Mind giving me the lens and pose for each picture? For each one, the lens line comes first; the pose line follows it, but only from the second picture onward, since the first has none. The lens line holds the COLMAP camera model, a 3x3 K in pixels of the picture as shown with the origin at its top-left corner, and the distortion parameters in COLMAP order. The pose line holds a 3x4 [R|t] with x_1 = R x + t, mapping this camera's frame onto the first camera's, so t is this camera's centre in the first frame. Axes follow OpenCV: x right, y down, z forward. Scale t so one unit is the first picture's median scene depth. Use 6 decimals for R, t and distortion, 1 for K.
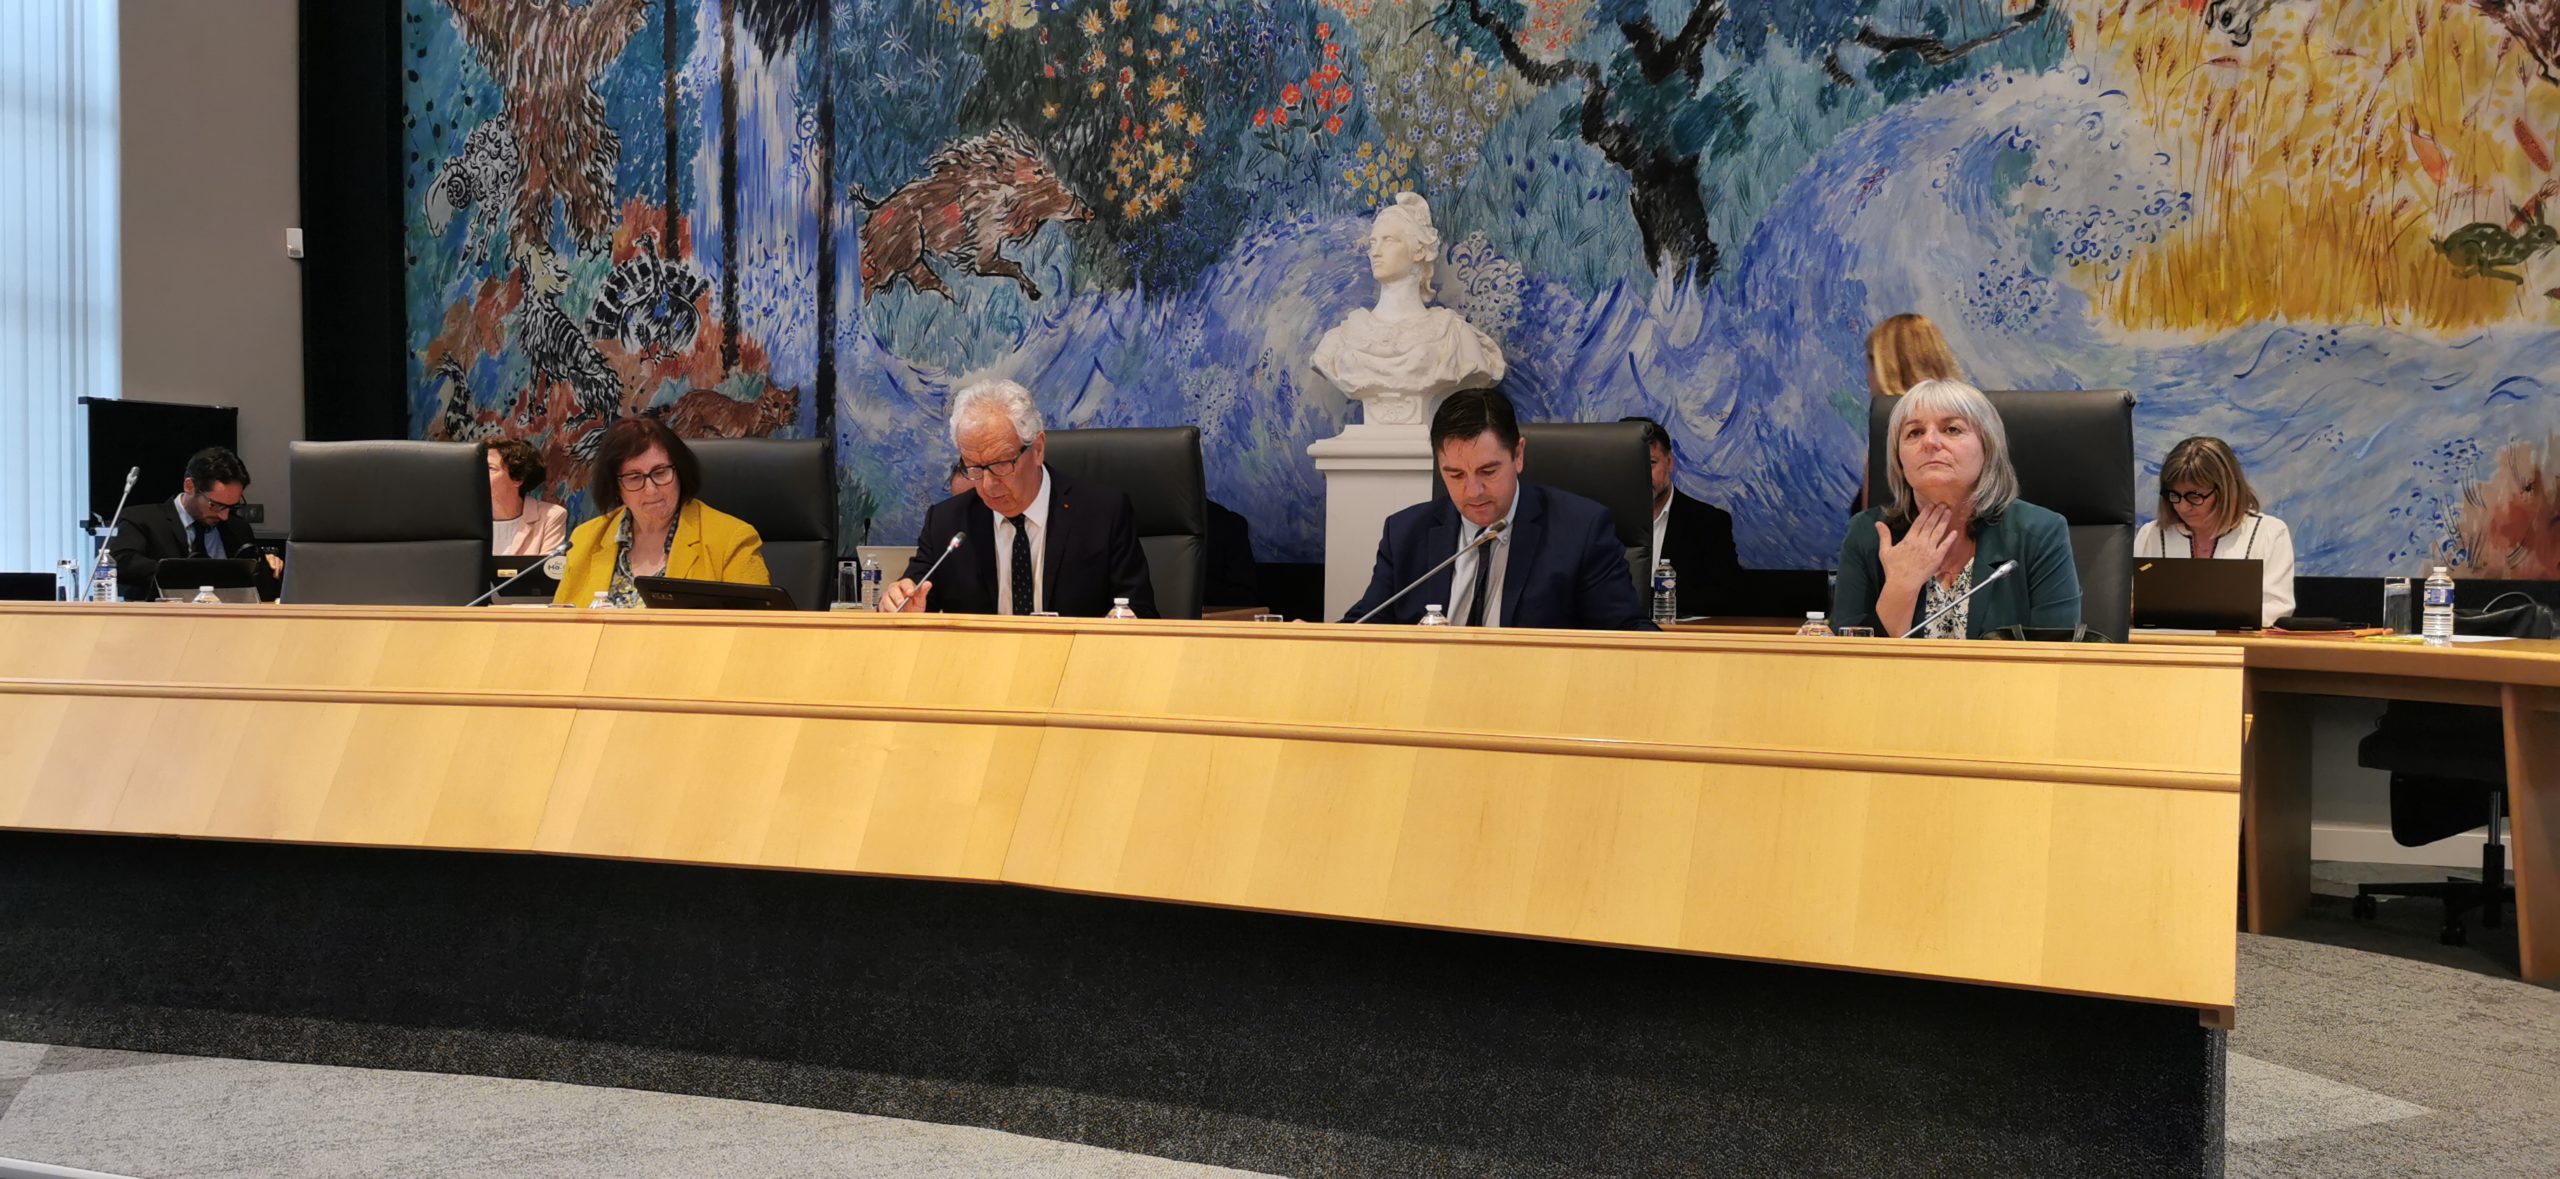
lens RADIAL K [[1987.4, 0, 1276.0], [0, 1987.4, 579.6], [0, 0, 1]] dist [0.044908, -0.055373]
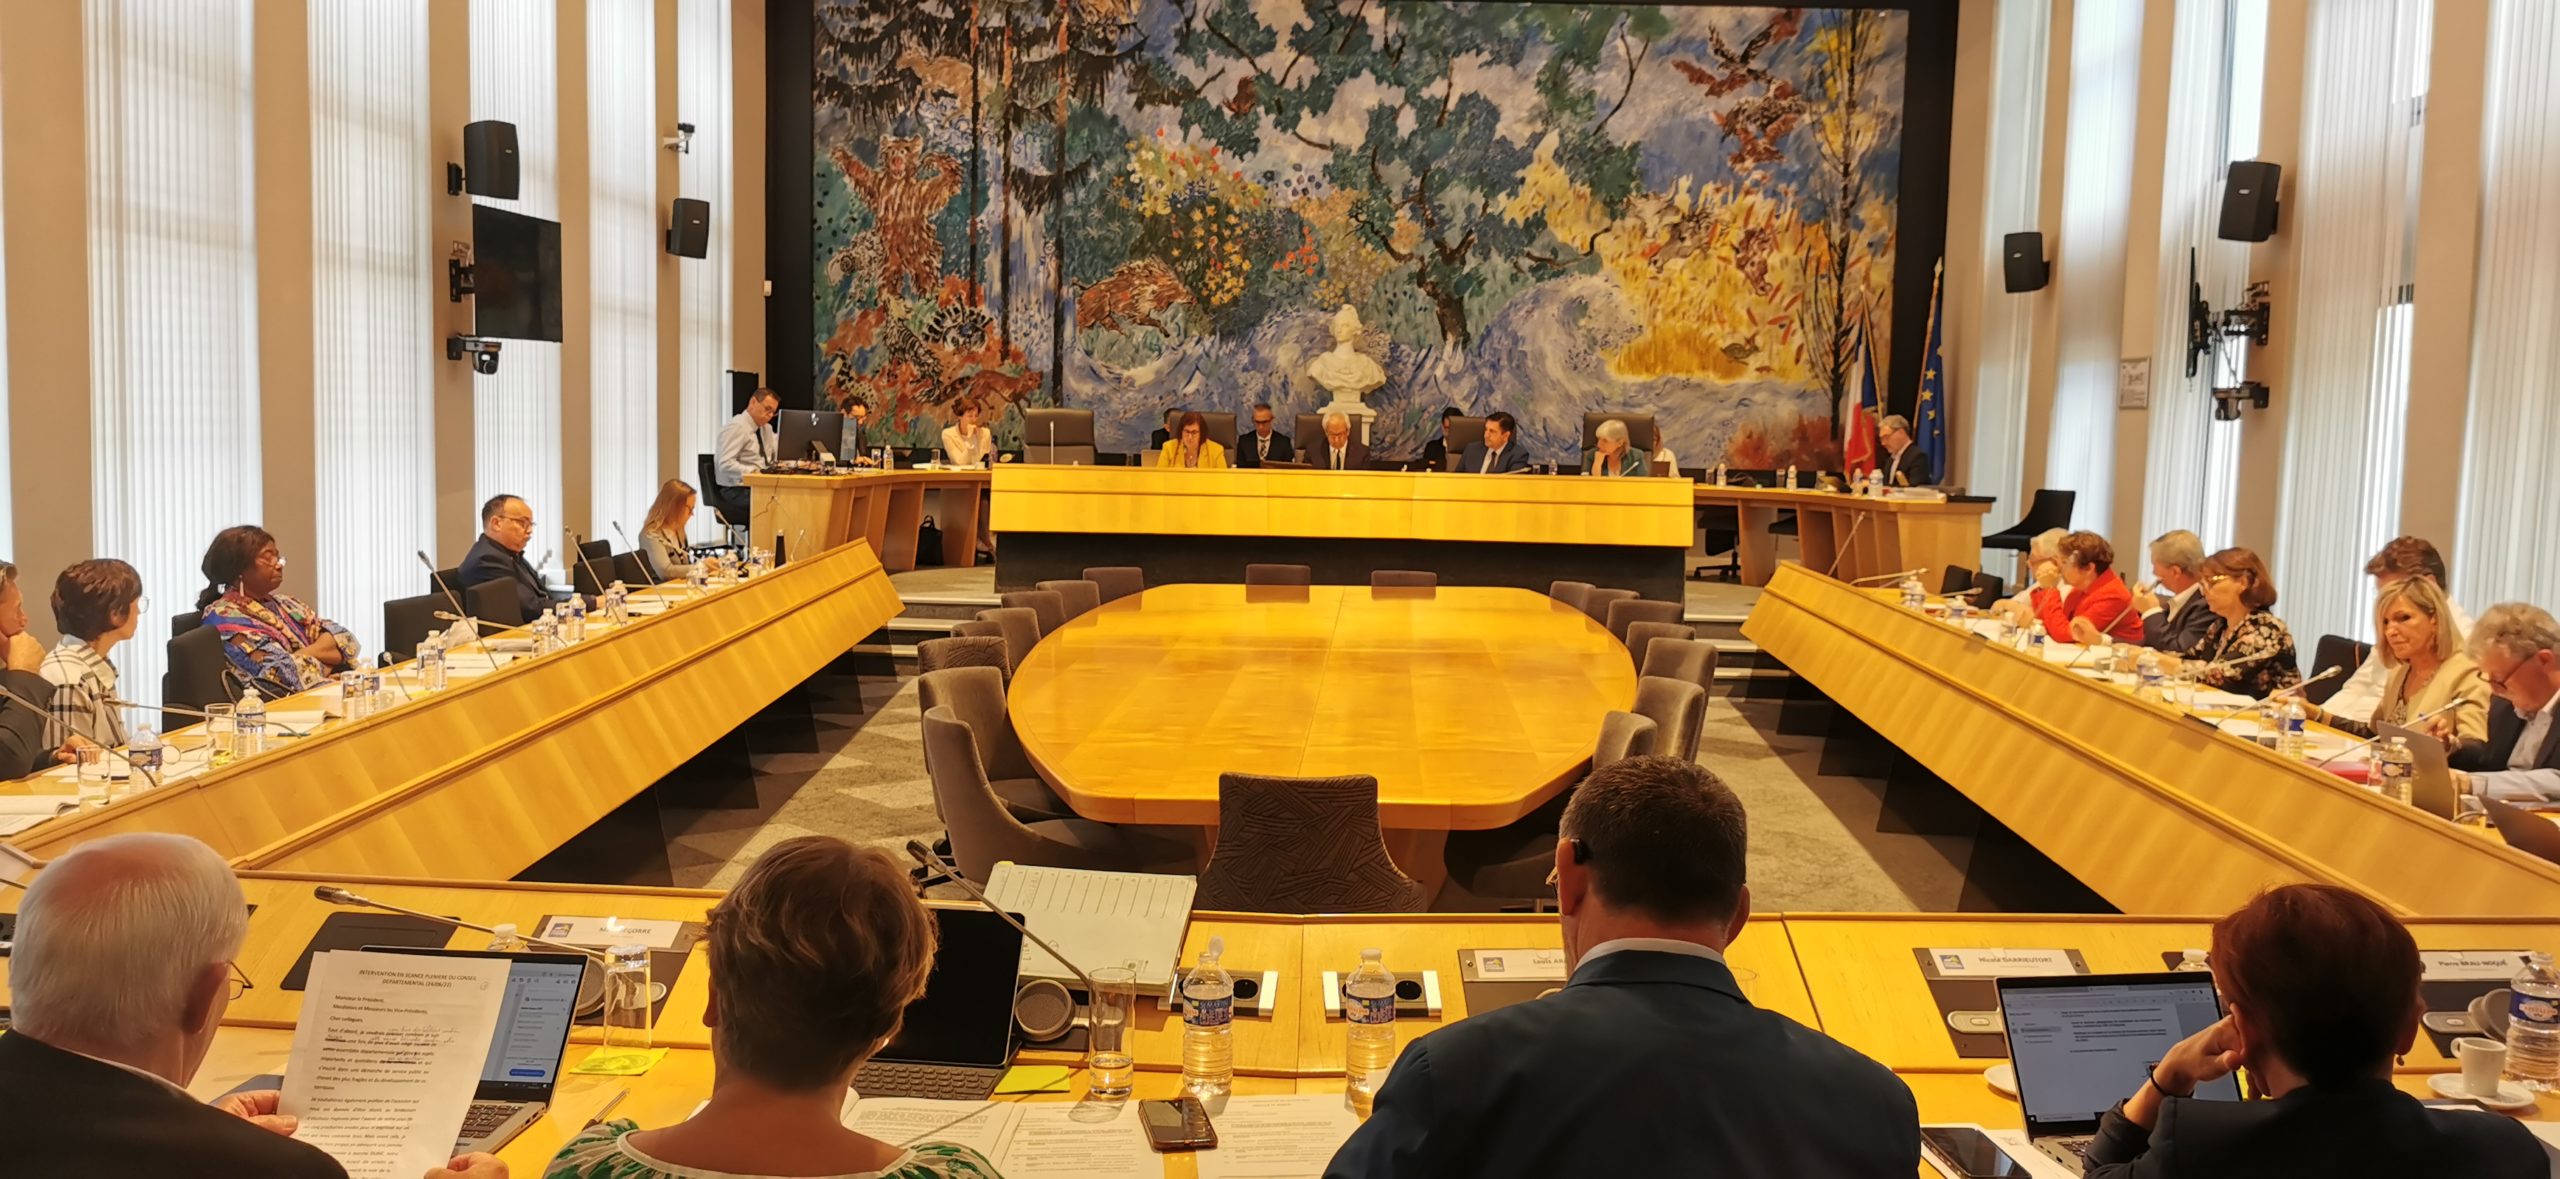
lens RADIAL K [[1987.4, 0, 1291.6], [0, 1987.4, 572.7], [0, 0, 1]] dist [0.044908, -0.055373]
pose [[0.946432, -0.004304, 0.322873, -0.727647], [-0.010643, 0.998952, 0.044516, 0.022215], [-0.322726, -0.045568, 0.945395, -1.187936]]
